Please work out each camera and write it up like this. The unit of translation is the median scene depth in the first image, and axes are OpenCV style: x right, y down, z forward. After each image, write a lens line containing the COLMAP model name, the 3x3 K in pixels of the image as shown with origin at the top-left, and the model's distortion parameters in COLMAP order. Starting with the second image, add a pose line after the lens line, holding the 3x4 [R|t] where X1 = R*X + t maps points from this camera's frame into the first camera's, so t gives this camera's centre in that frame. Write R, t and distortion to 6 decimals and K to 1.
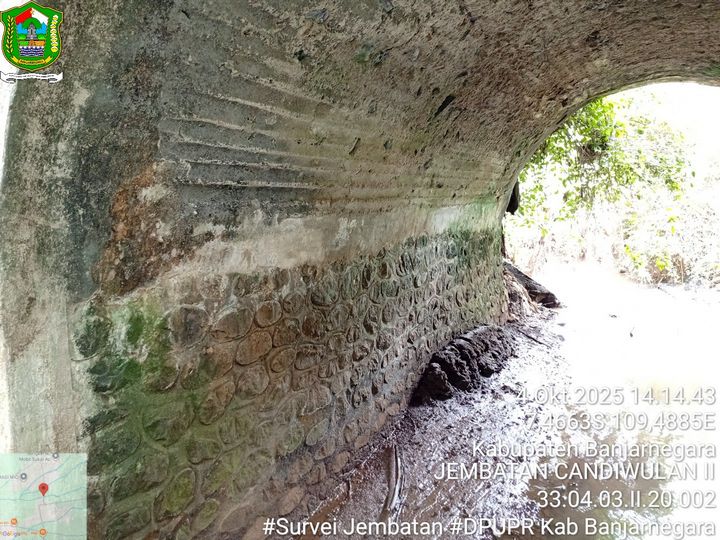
lens RADIAL K [[549.3, 0, 360.0], [0, 549.3, 270.0], [0, 0, 1]] dist [0.101285, -0.213586]
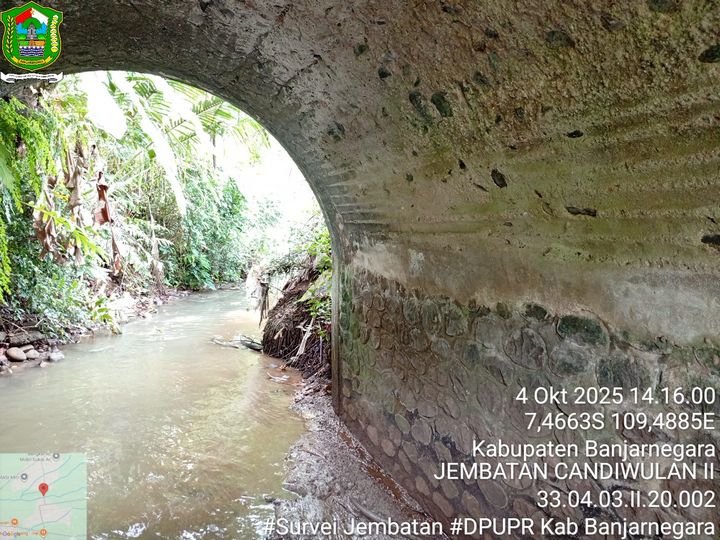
lens RADIAL K [[549.3, 0, 360.0], [0, 549.3, 270.0], [0, 0, 1]] dist [0.101285, -0.213586]
pose [[-0.688084, 0.056962, -0.723392, 0.336789], [-0.103381, 0.979049, 0.175429, -0.094883], [0.718229, 0.195495, -0.667779, 0.669570]]
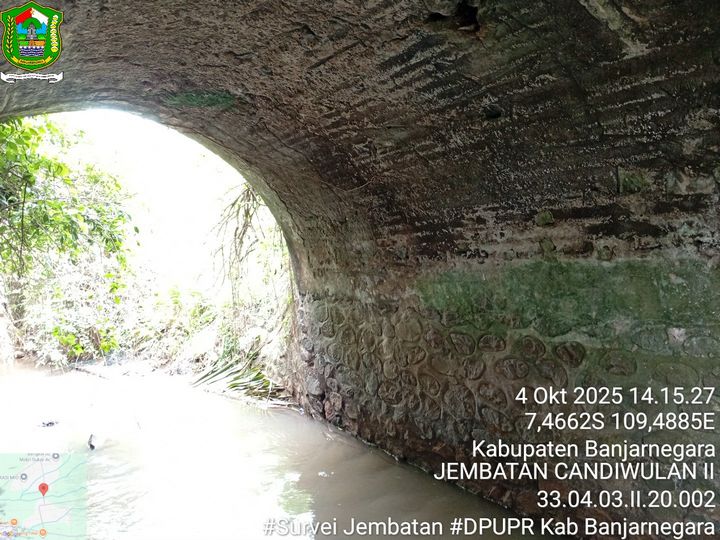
lens RADIAL K [[549.3, 0, 360.0], [0, 549.3, 270.0], [0, 0, 1]] dist [0.101285, -0.213586]
pose [[0.485207, -0.068816, 0.871687, 0.032404], [0.172508, 0.984839, -0.018274, -0.037624], [-0.857213, 0.159240, 0.489722, 0.280080]]
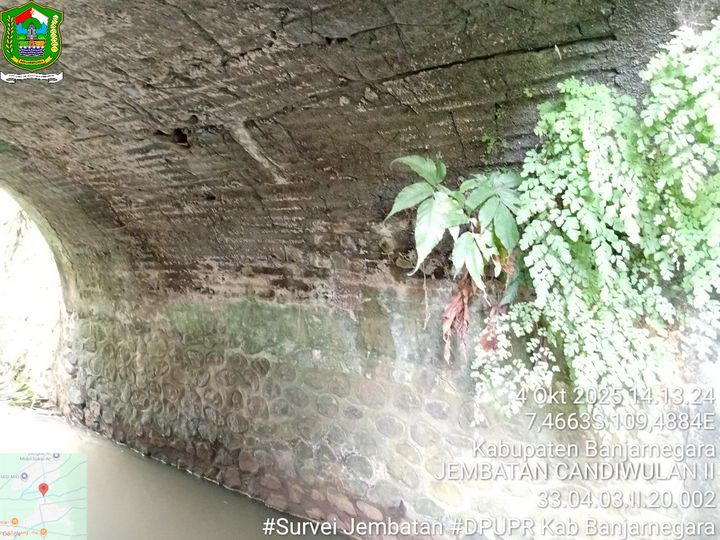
lens RADIAL K [[549.3, 0, 360.0], [0, 549.3, 270.0], [0, 0, 1]] dist [0.101285, -0.213586]
pose [[0.177126, -0.031704, 0.983677, -0.088540], [0.118542, 0.992892, 0.010656, -0.052148], [-0.977023, 0.114720, 0.179625, 0.141866]]
